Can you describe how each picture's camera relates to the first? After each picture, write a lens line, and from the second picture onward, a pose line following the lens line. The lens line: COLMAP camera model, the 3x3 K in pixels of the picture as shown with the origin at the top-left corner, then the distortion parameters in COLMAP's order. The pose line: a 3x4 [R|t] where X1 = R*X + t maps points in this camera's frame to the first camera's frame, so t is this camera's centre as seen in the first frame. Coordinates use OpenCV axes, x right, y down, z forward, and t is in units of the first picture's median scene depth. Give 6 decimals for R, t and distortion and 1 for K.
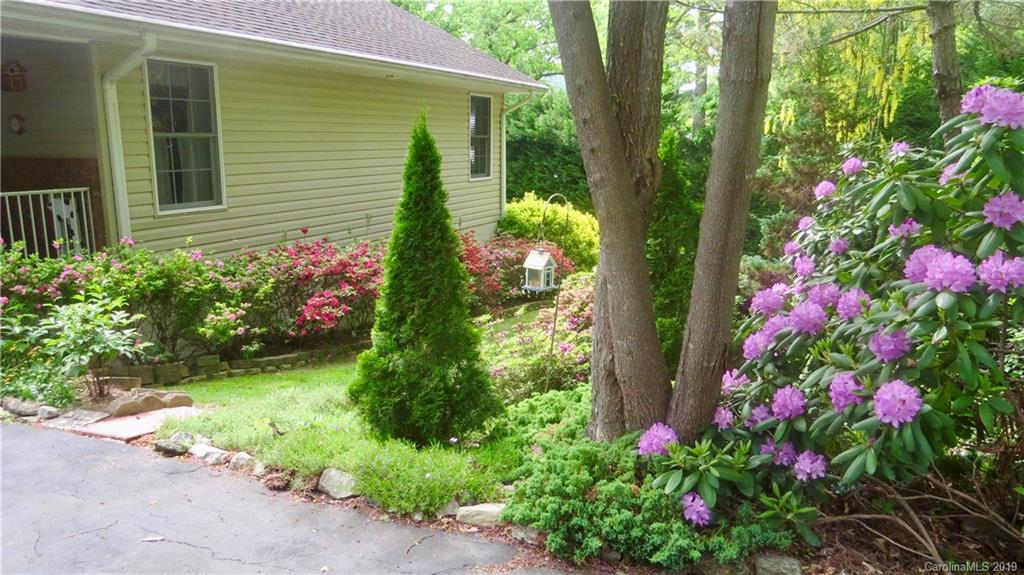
lens RADIAL K [[728.6, 0, 510.1], [0, 728.6, 285.1], [0, 0, 1]] dist [-0.033889, 0.014814]
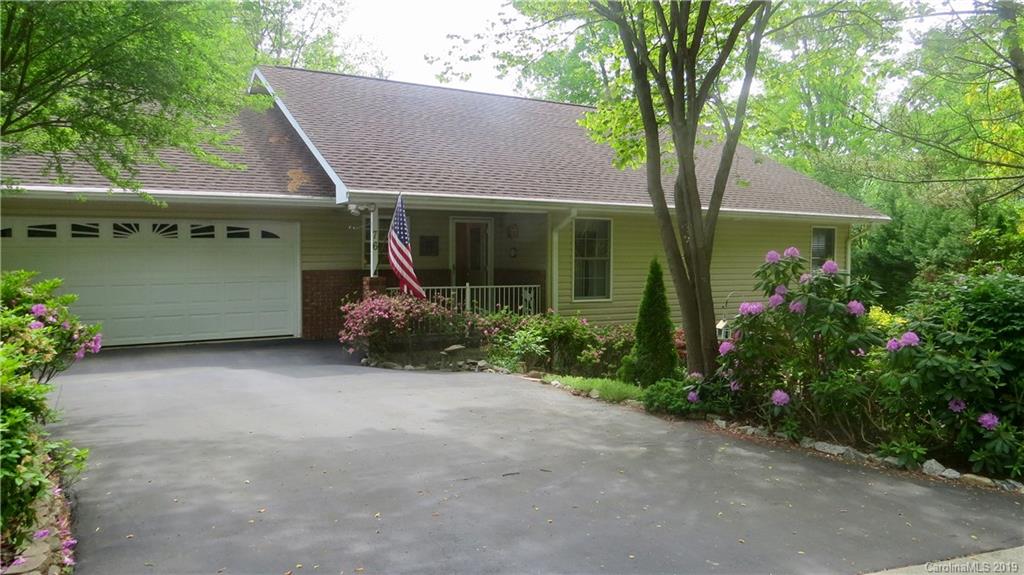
lens RADIAL K [[728.6, 0, 508.3], [0, 728.6, 291.5], [0, 0, 1]] dist [-0.033889, 0.014814]
pose [[0.821281, 0.030392, -0.569714, 0.469056], [-0.115157, 0.986858, -0.113361, 0.115223], [0.558781, 0.158708, 0.813987, -0.649830]]
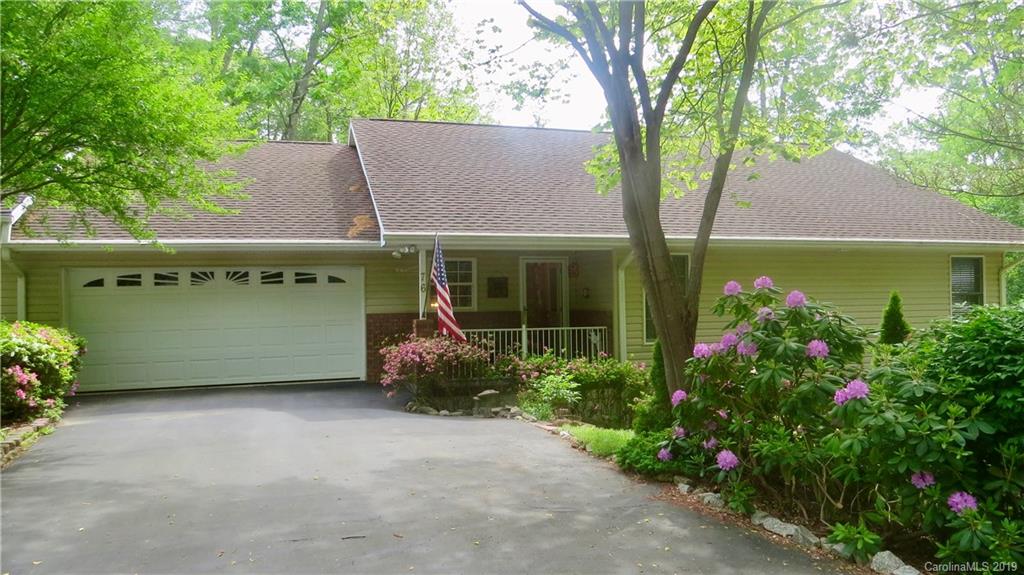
lens RADIAL K [[728.6, 0, 511.6], [0, 728.6, 287.2], [0, 0, 1]] dist [-0.033889, 0.014814]
pose [[0.659500, -0.023483, -0.751337, 0.647190], [-0.133878, 0.979863, -0.148140, 0.071687], [0.739686, 0.198286, 0.643076, -0.379434]]
